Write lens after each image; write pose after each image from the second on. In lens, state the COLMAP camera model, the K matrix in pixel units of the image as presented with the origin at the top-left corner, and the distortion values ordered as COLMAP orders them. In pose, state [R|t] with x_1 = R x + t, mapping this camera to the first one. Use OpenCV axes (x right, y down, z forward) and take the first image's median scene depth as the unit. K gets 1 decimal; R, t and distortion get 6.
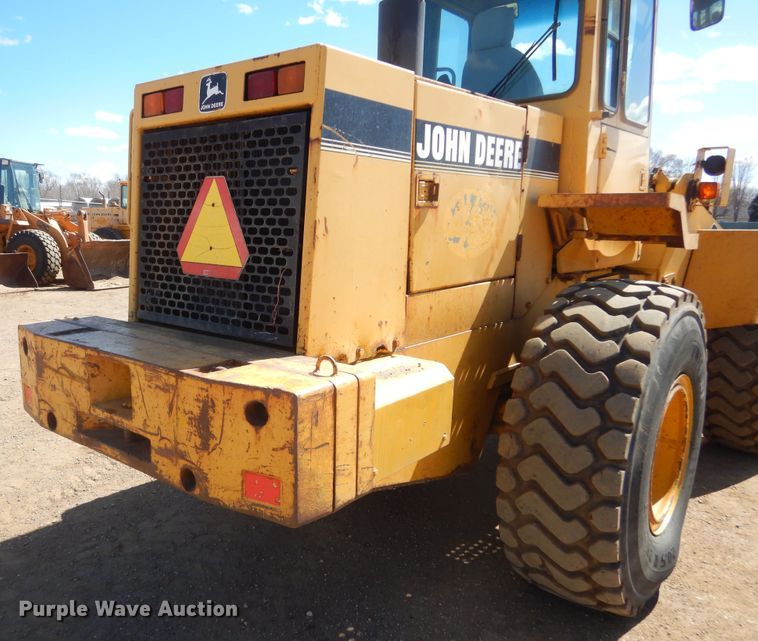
lens RADIAL K [[643.2, 0, 303.5], [0, 643.2, 336.8], [0, 0, 1]] dist [0.015895, 0.004299]
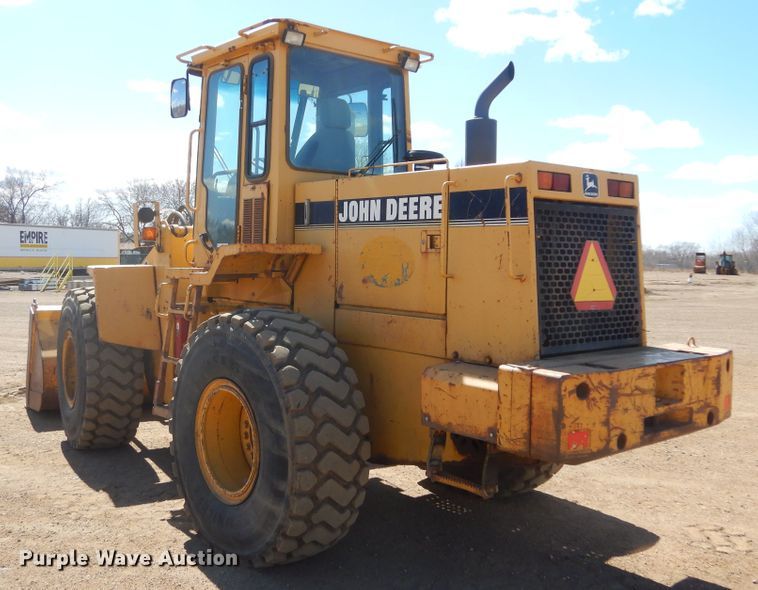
lens RADIAL K [[778.0, 0, 352.4], [0, 778.0, 286.3], [0, 0, 1]] dist [0.012200, 0.009586]
pose [[0.143809, -0.046310, 0.988521, -1.833149], [0.167391, 0.985649, 0.021824, -0.259785], [-0.975346, 0.162331, 0.149497, 1.201934]]
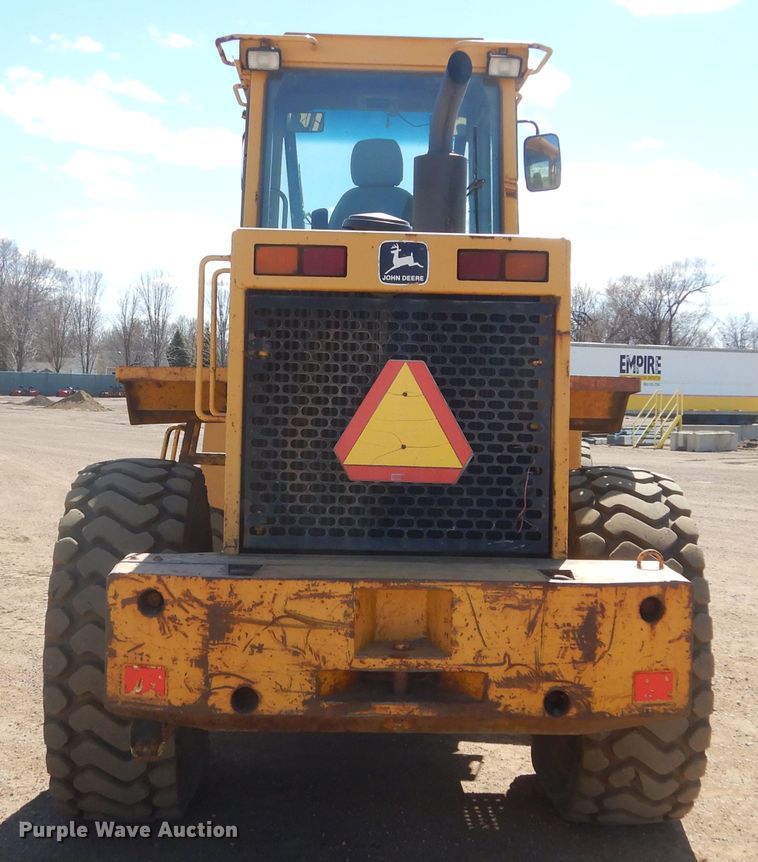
lens RADIAL K [[1266.3, 0, 379.0], [0, 1266.3, 431.0], [0, 0, 1]] dist [0.003700, 0.016803]
pose [[0.720948, -0.021173, 0.692666, -1.206687], [0.109381, 0.990481, -0.083571, -0.026422], [-0.684303, 0.136014, 0.716401, -0.116020]]
